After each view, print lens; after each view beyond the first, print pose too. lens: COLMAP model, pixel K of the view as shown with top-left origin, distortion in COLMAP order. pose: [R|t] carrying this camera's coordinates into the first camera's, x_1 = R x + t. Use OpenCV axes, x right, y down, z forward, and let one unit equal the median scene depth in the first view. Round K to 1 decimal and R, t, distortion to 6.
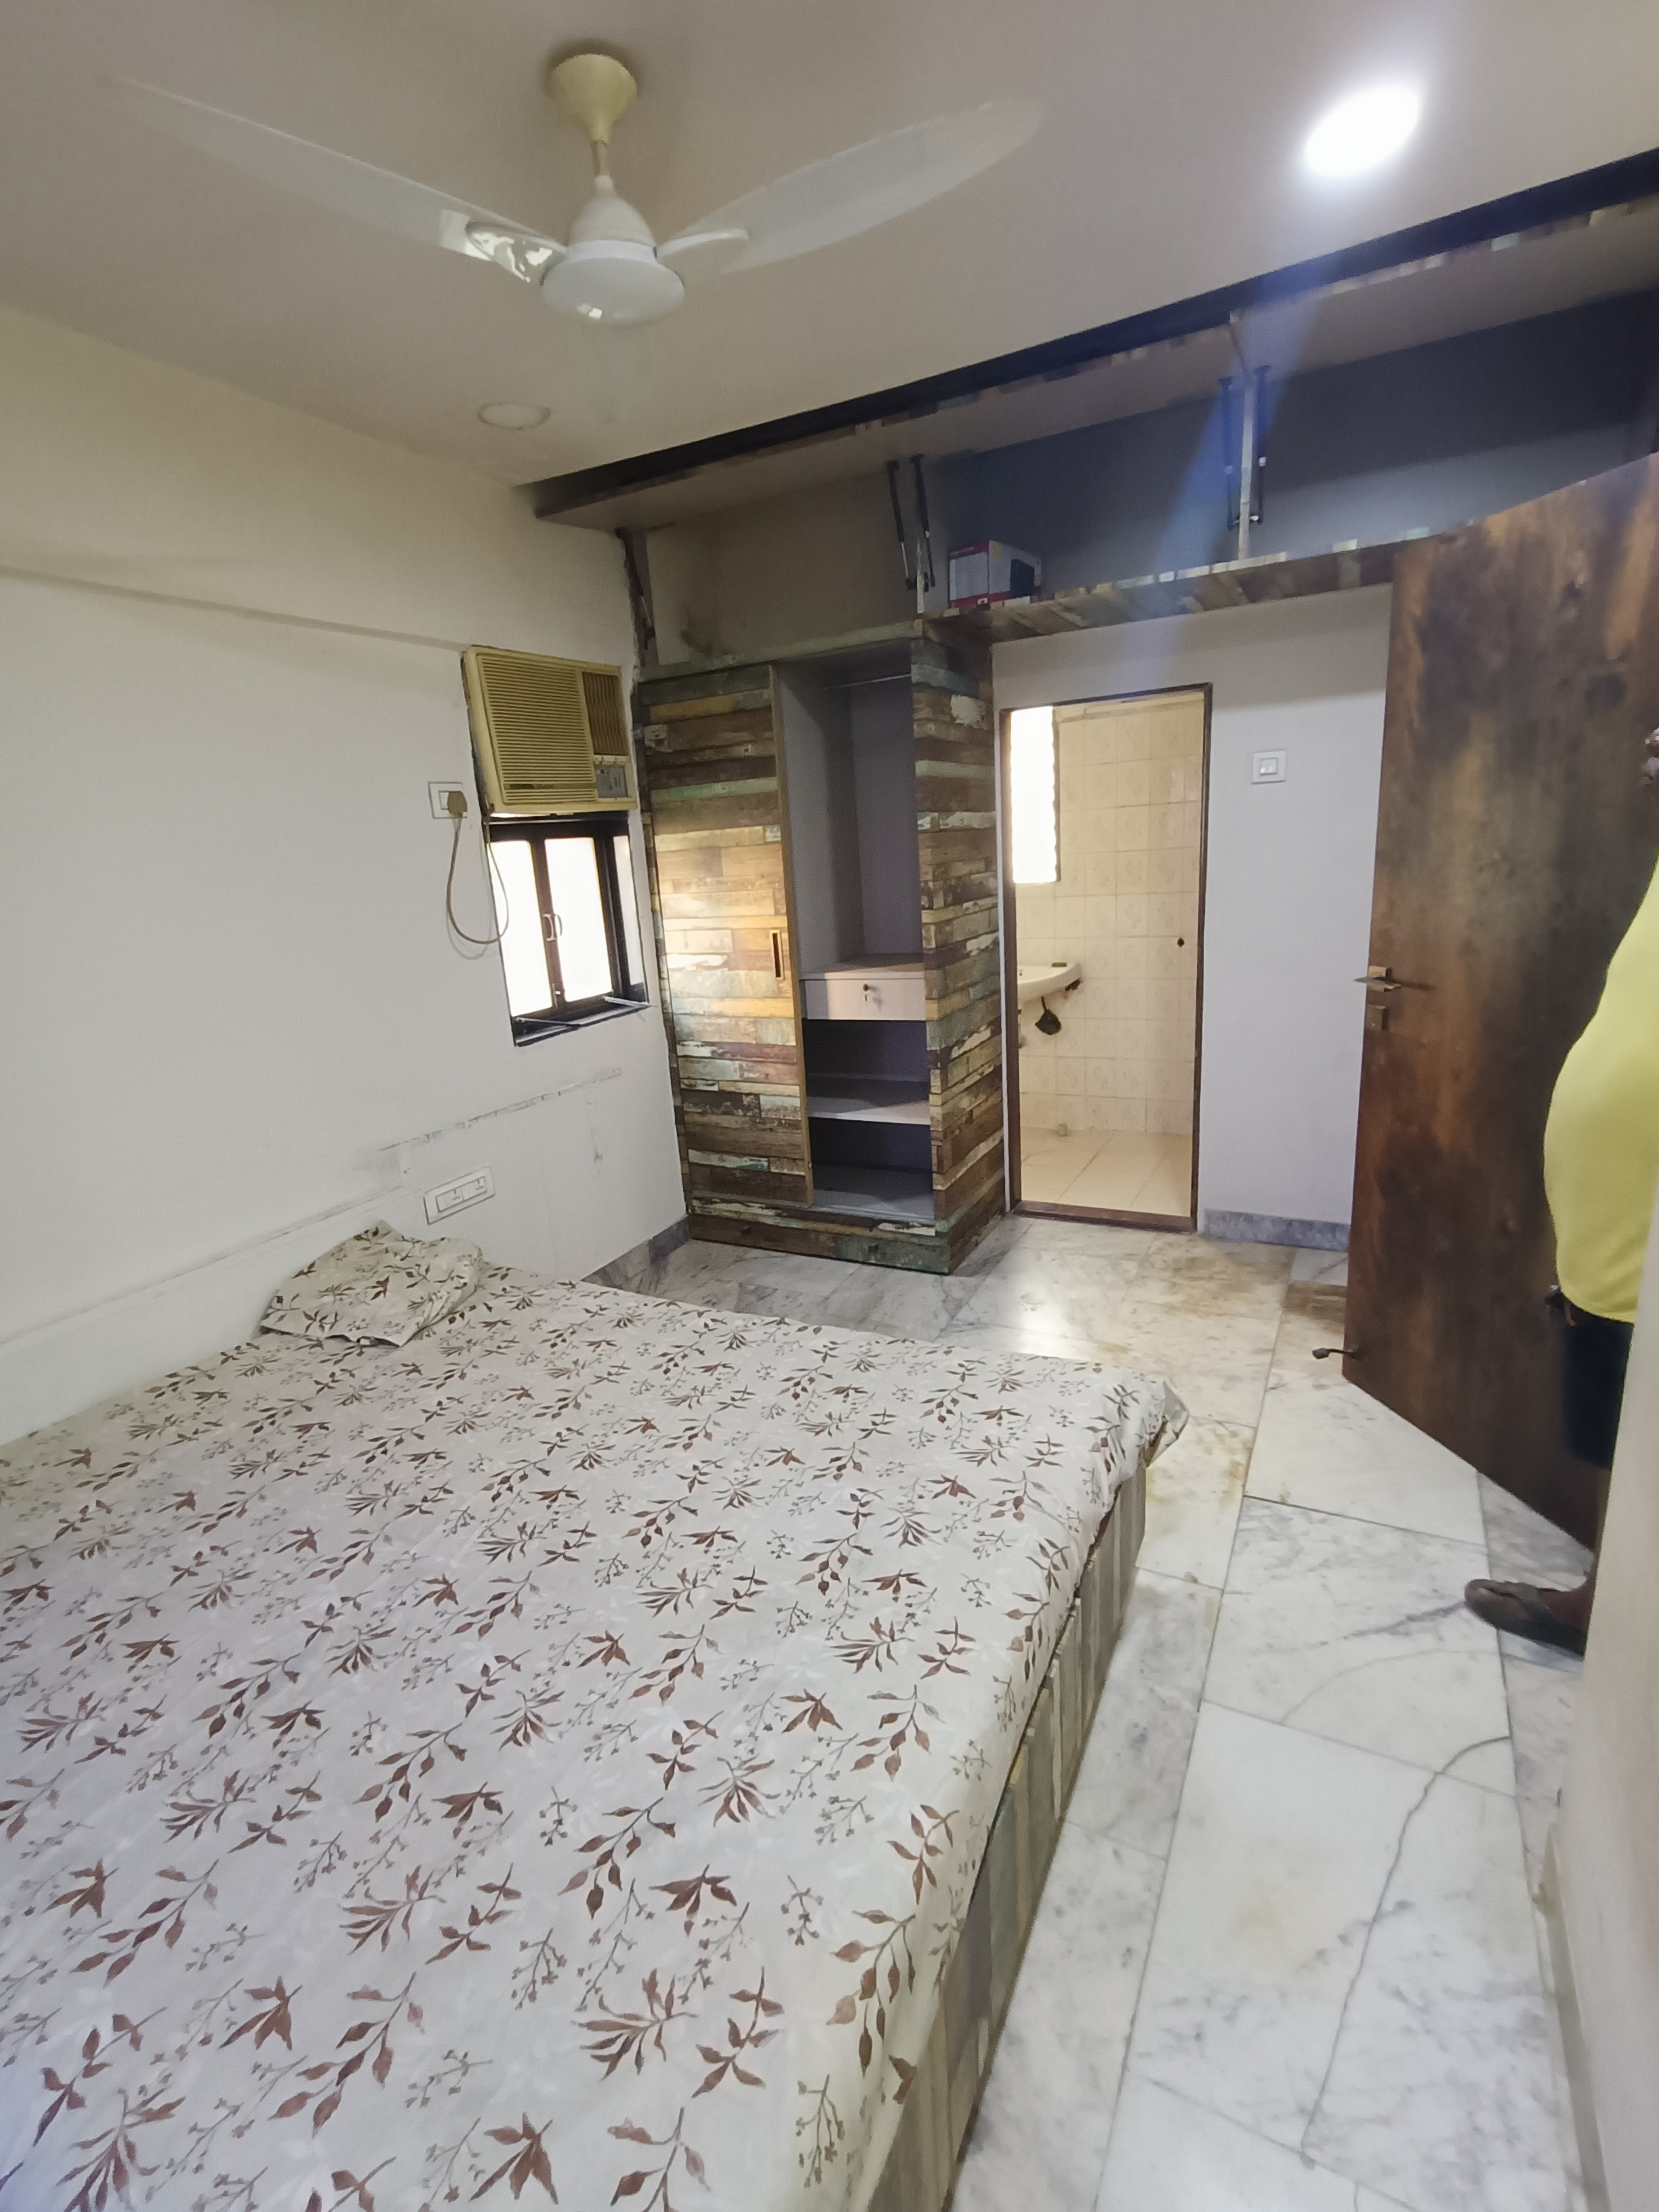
lens RADIAL K [[1032.7, 0, 821.9], [0, 1032.7, 1106.3], [0, 0, 1]] dist [0.009056, -0.000460]
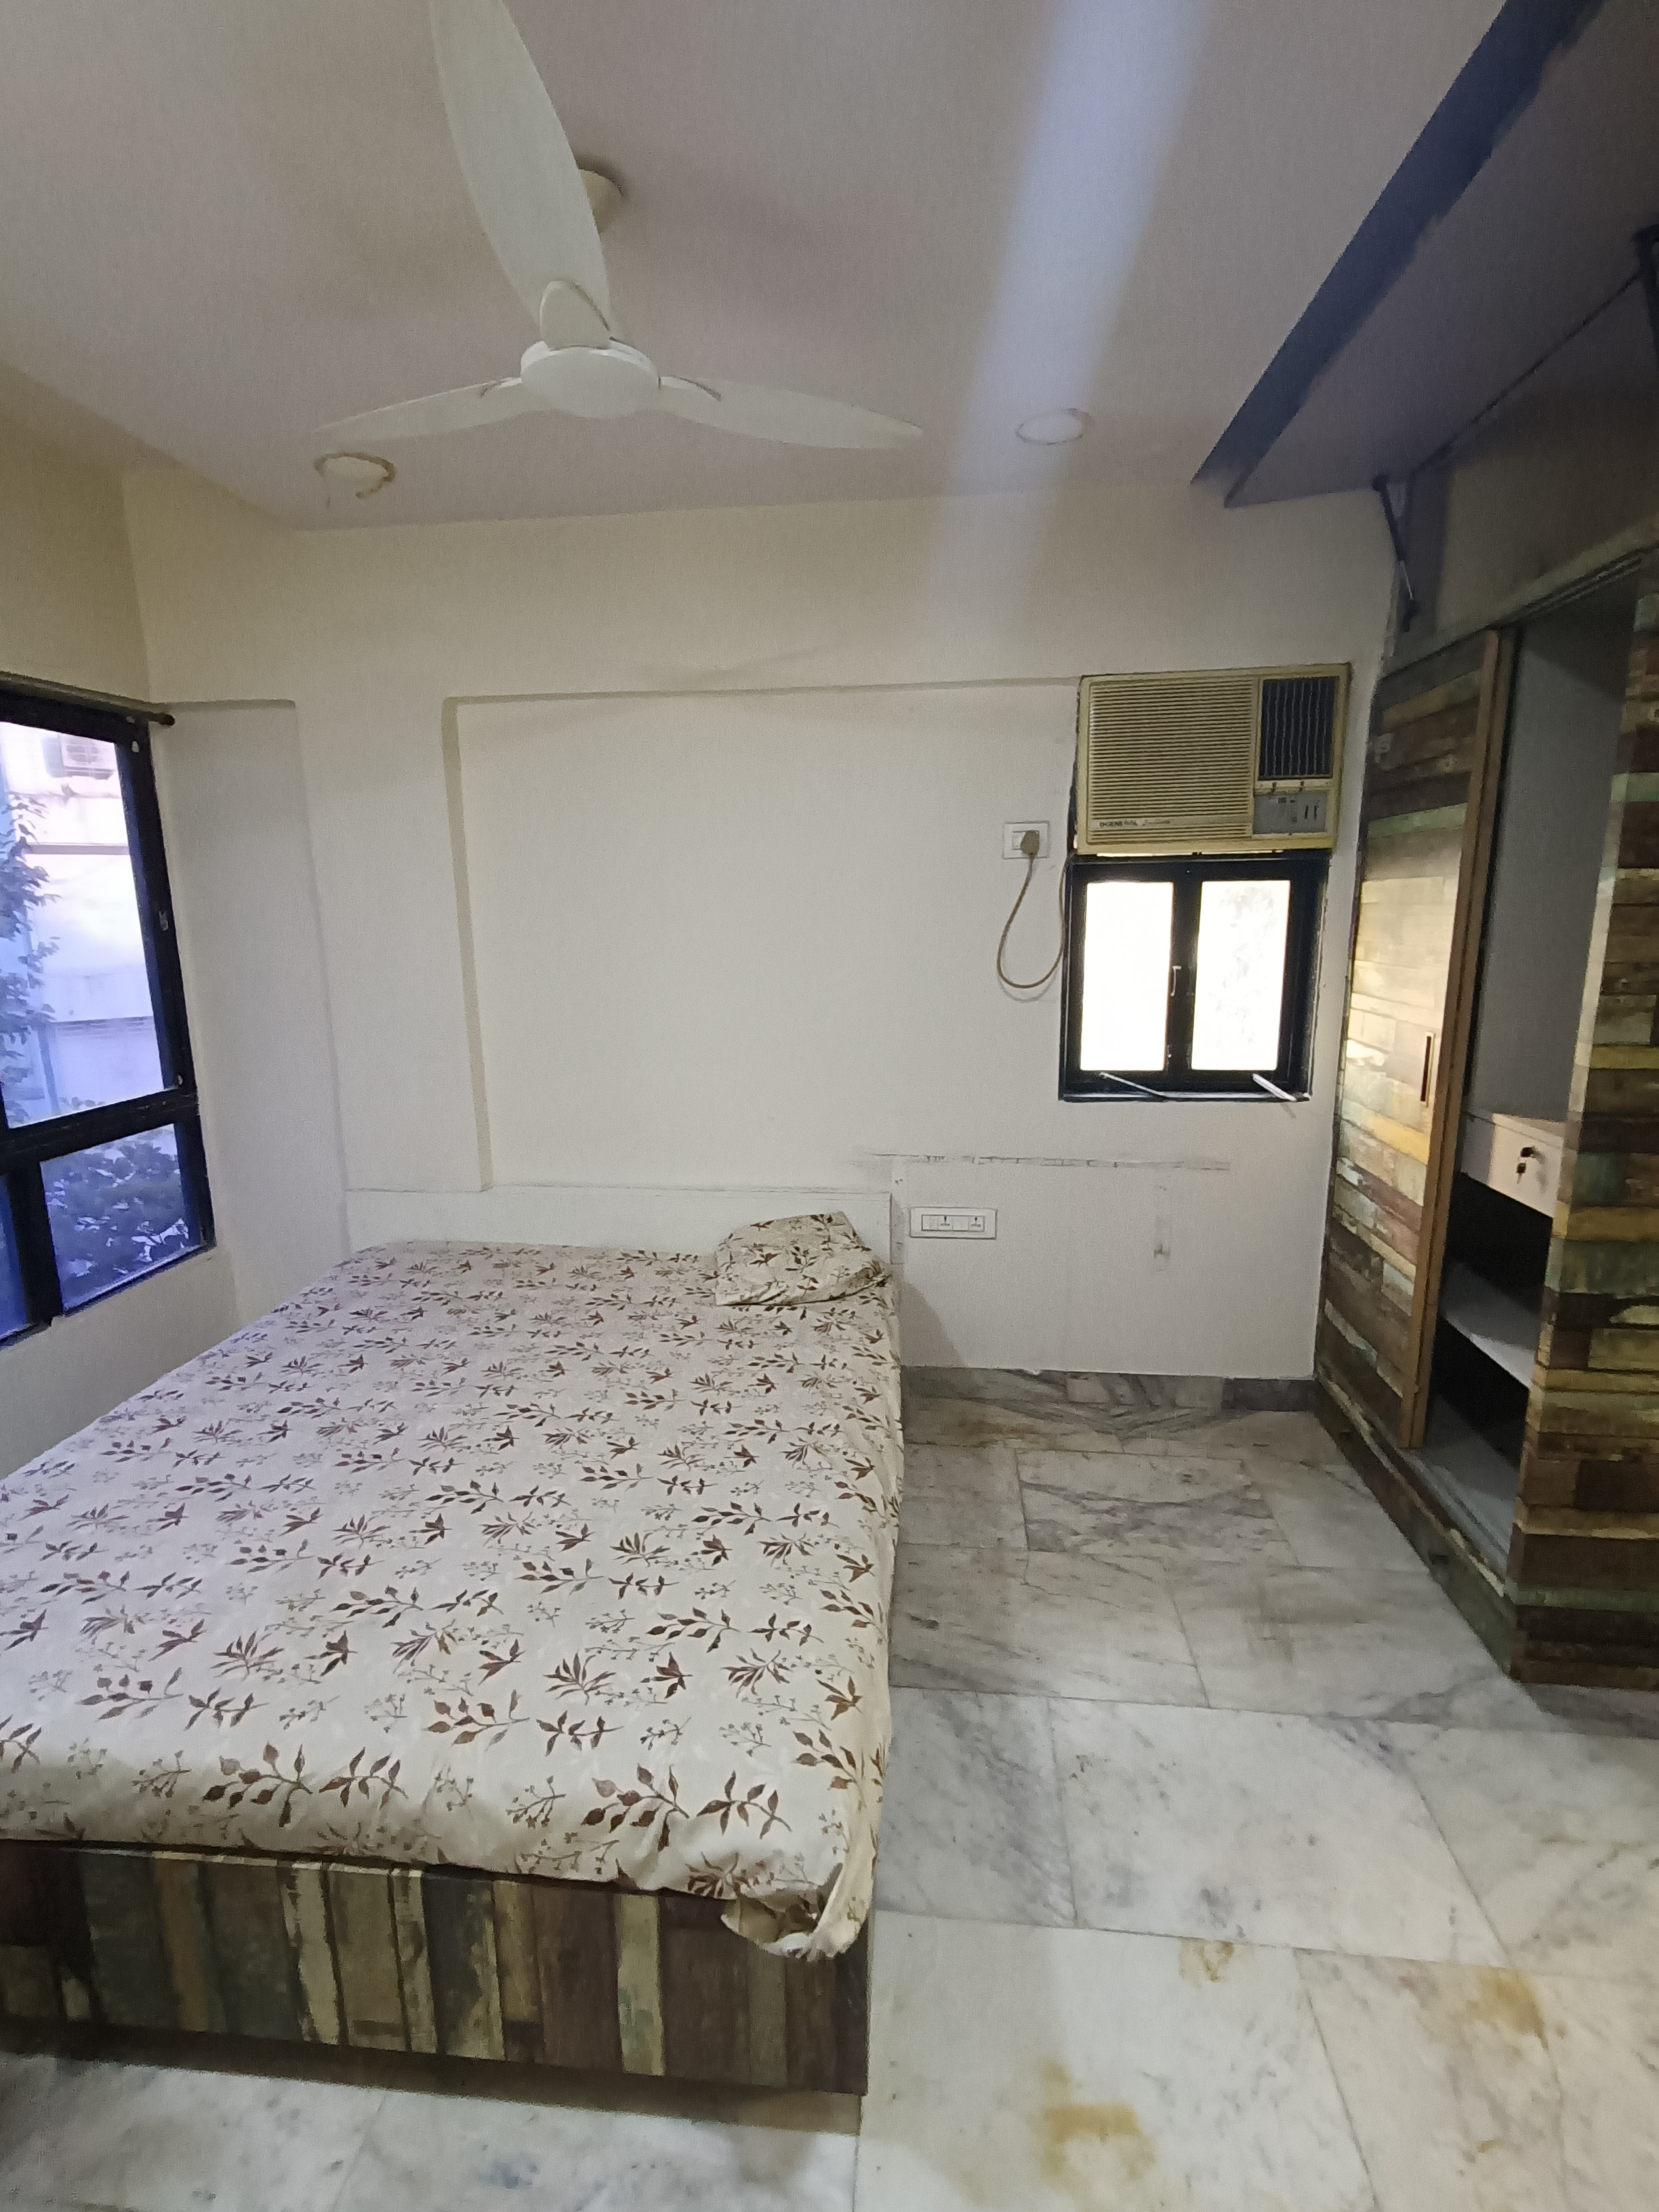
lens RADIAL K [[1032.7, 0, 823.4], [0, 1032.7, 1107.9], [0, 0, 1]] dist [0.009056, -0.000460]
pose [[0.367699, 0.246089, -0.896793, 0.513240], [-0.248668, 0.955253, 0.160173, -0.162439], [0.896081, 0.164109, 0.412440, 0.465343]]
